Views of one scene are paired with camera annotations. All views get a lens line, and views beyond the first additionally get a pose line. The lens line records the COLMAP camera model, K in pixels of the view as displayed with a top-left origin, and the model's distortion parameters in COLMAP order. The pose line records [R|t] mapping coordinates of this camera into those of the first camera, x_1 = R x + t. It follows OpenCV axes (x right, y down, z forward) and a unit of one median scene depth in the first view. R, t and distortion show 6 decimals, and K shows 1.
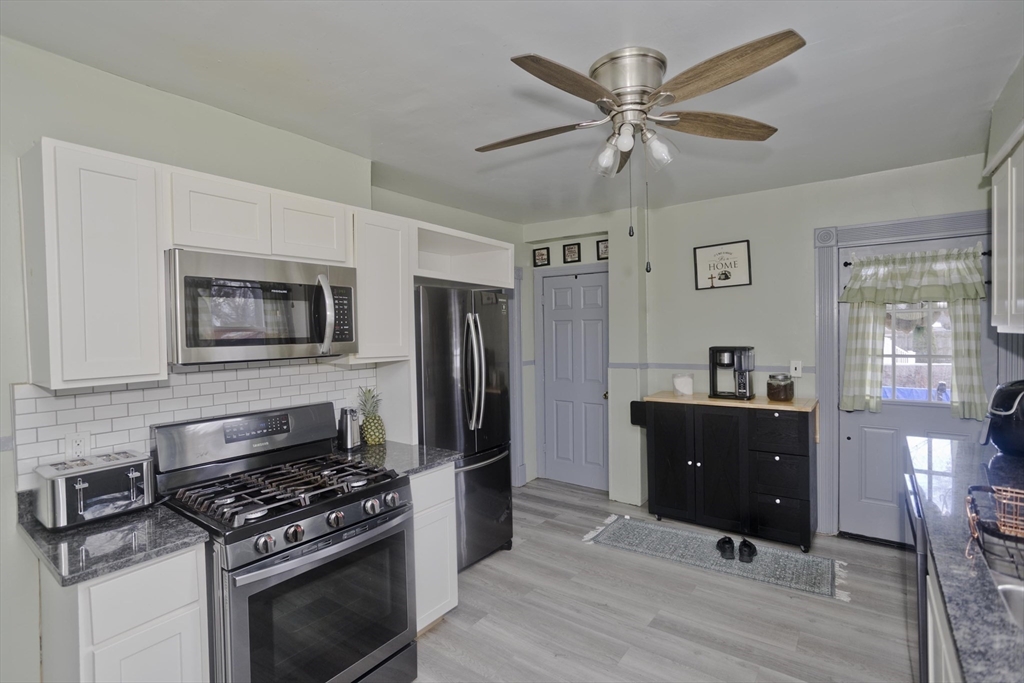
lens RADIAL K [[492.1, 0, 508.4], [0, 492.1, 337.7], [0, 0, 1]] dist [-0.037930, 0.021996]
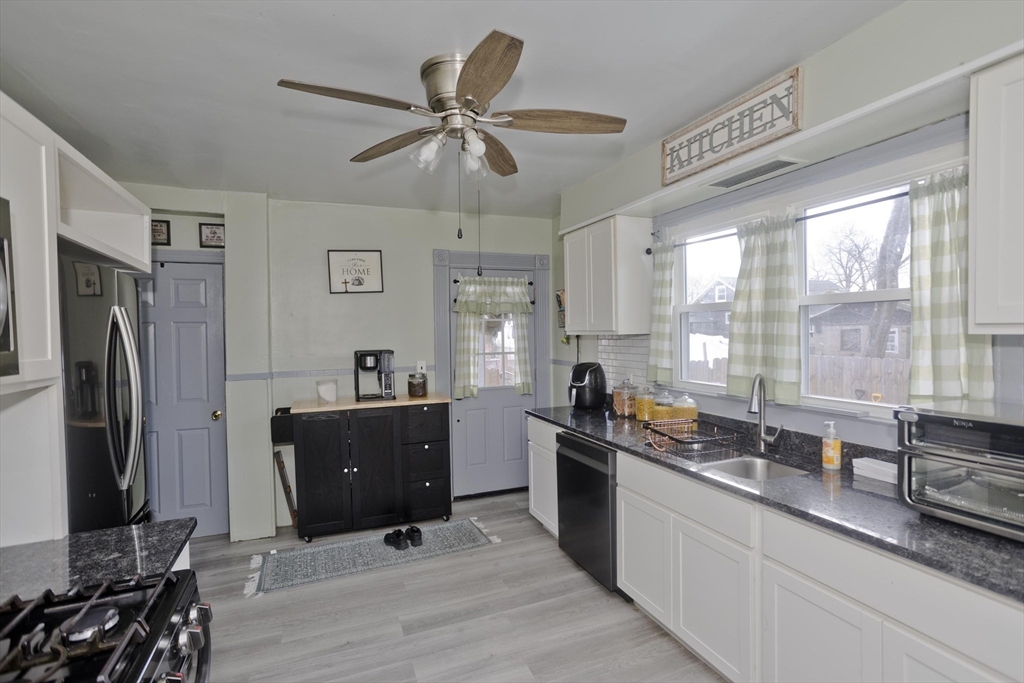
lens RADIAL K [[492.1, 0, 527.8], [0, 492.1, 339.4], [0, 0, 1]] dist [-0.037930, 0.021996]
pose [[0.509236, -0.008398, 0.860586, -0.301502], [0.018334, 0.999831, -0.001092, 0.002154], [-0.860432, 0.016334, 0.509304, 0.198909]]
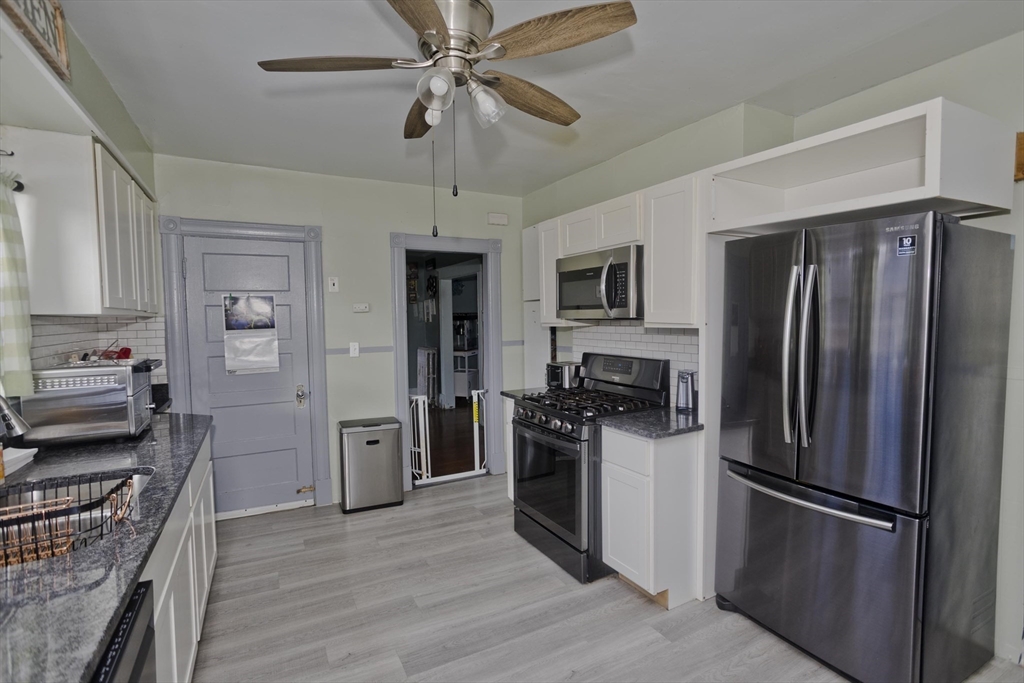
lens RADIAL K [[492.1, 0, 504.8], [0, 492.1, 343.0], [0, 0, 1]] dist [-0.037930, 0.021996]
pose [[-0.454754, 0.069766, -0.887880, 0.569723], [0.011093, 0.997293, 0.072682, 0.002056], [0.890548, 0.023203, -0.454297, 0.820892]]
